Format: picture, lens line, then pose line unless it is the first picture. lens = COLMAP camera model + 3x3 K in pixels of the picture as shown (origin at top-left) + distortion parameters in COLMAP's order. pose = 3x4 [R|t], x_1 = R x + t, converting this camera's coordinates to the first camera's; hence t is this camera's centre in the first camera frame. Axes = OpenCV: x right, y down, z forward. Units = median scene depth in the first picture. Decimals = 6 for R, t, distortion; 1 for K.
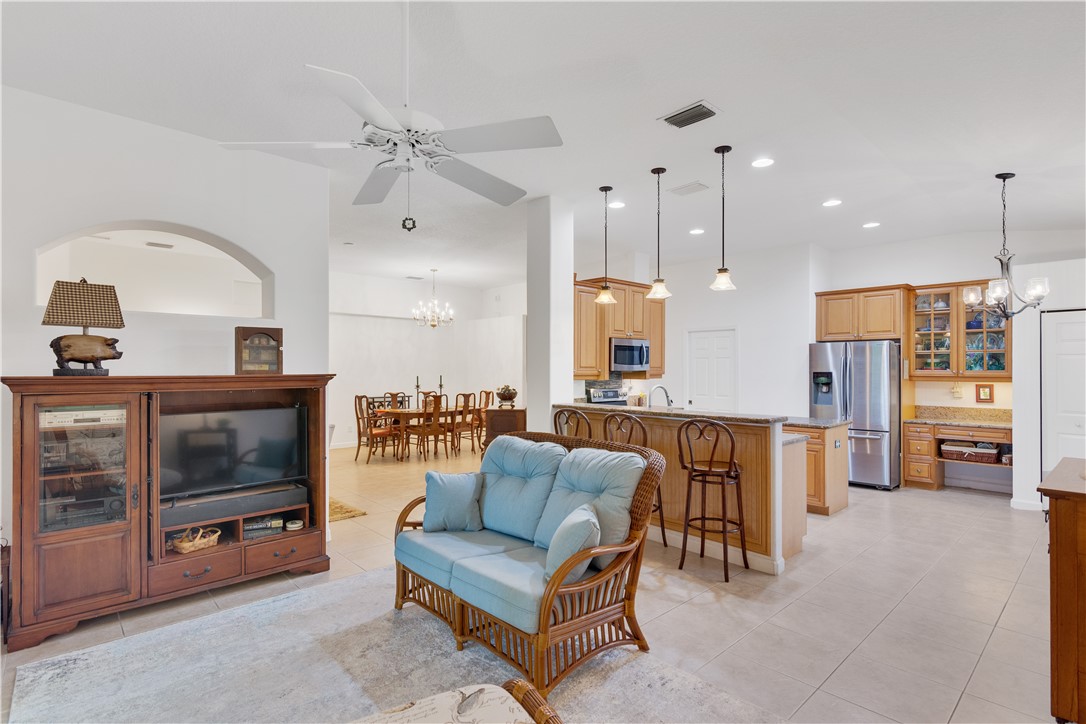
lens RADIAL K [[533.2, 0, 545.6], [0, 533.2, 360.7], [0, 0, 1]] dist [0.001873, 0.000070]
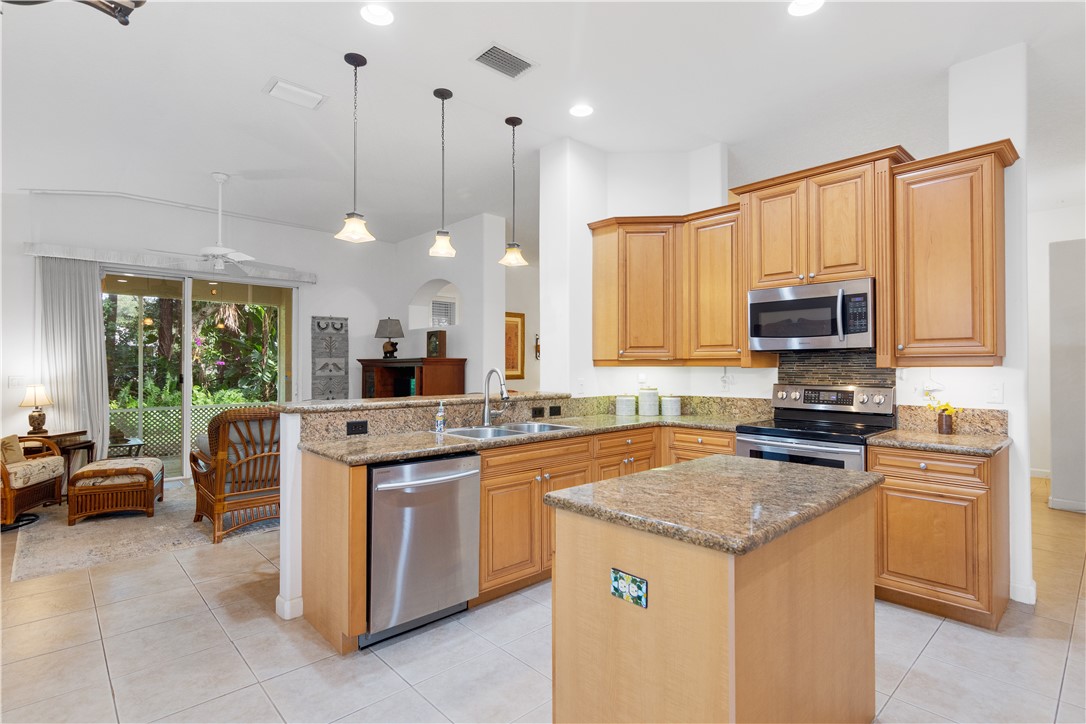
lens RADIAL K [[533.2, 0, 545.6], [0, 533.2, 360.7], [0, 0, 1]] dist [0.001873, 0.000070]
pose [[-0.000779, -0.005750, -0.999983, 0.687797], [0.017052, 0.999838, -0.005762, 0.028355], [0.999854, -0.017056, -0.000681, 0.795884]]
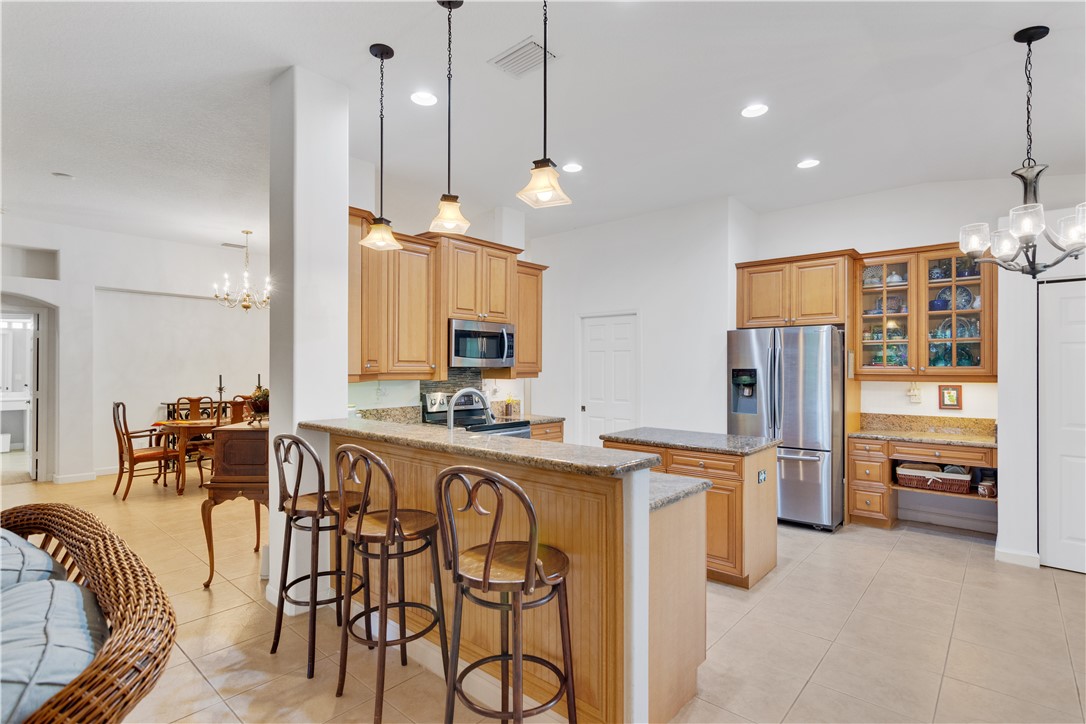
lens RADIAL K [[525.8, 0, 543.0], [0, 525.8, 362.0], [0, 0, 1]] dist [-0.000260, -0.000229]
pose [[0.995109, 0.001680, 0.098772, 0.178832], [-0.001983, 0.999994, 0.002971, 0.010575], [-0.098767, -0.003152, 0.995106, 0.318322]]
